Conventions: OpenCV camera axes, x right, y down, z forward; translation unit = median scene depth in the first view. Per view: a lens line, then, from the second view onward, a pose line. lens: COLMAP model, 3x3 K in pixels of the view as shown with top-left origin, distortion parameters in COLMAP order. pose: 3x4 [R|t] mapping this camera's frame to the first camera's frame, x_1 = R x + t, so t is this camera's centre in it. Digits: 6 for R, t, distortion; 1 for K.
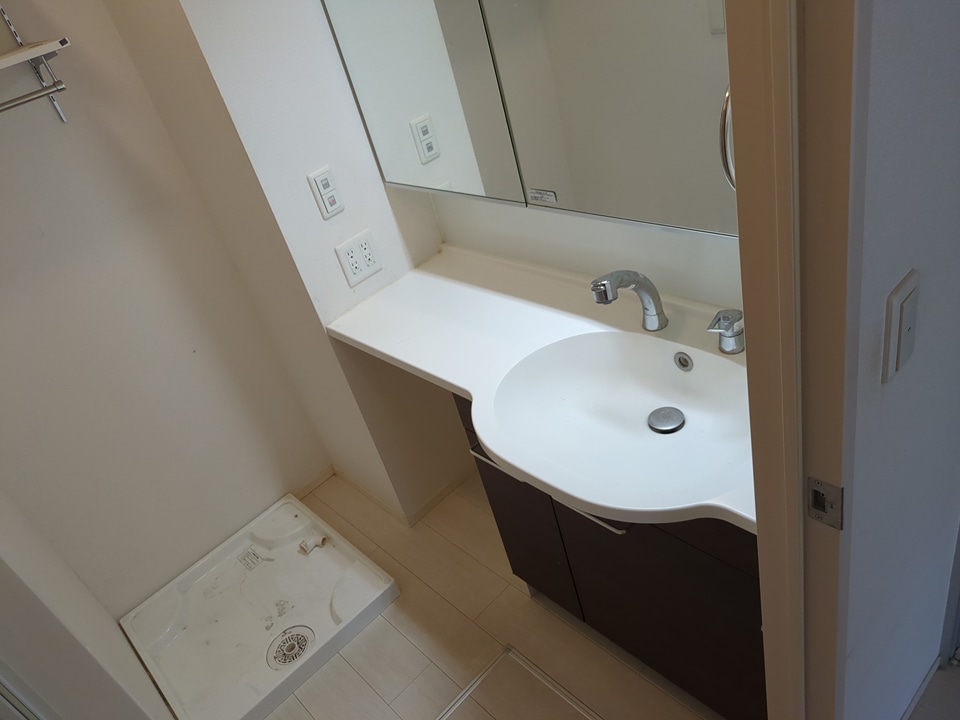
lens RADIAL K [[715.0, 0, 479.6], [0, 715.0, 361.1], [0, 0, 1]] dist [0.014873, -0.024859]
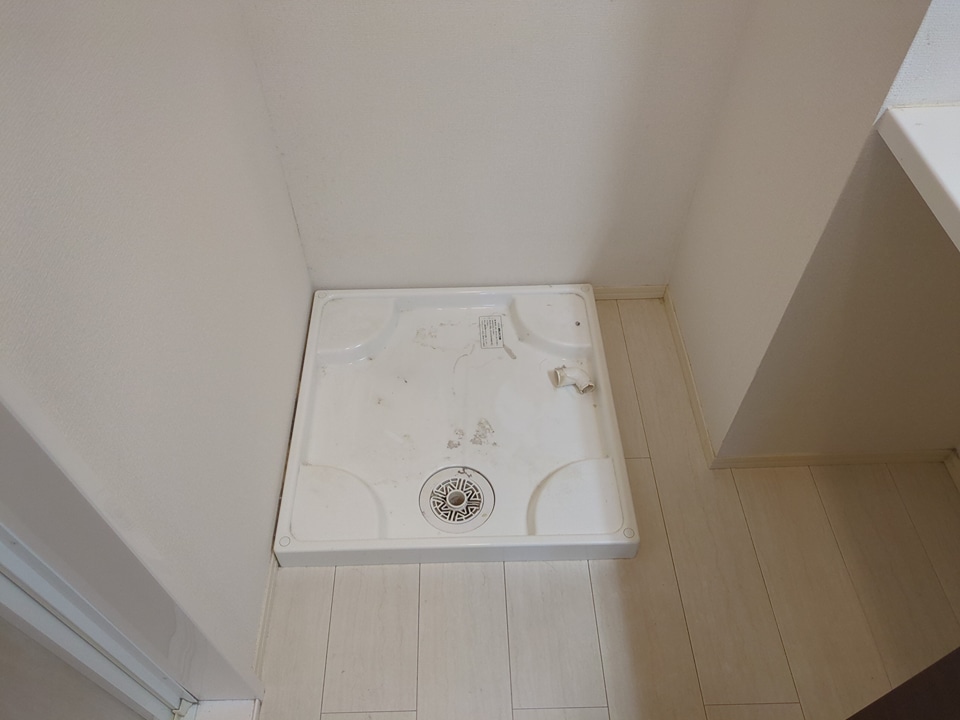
lens RADIAL K [[715.0, 0, 478.7], [0, 715.0, 358.4], [0, 0, 1]] dist [0.014873, -0.024859]
pose [[0.727921, 0.648237, -0.223427, -0.161464], [-0.520349, 0.734468, 0.435653, 0.001845], [0.446507, -0.200861, 0.871944, 0.396303]]
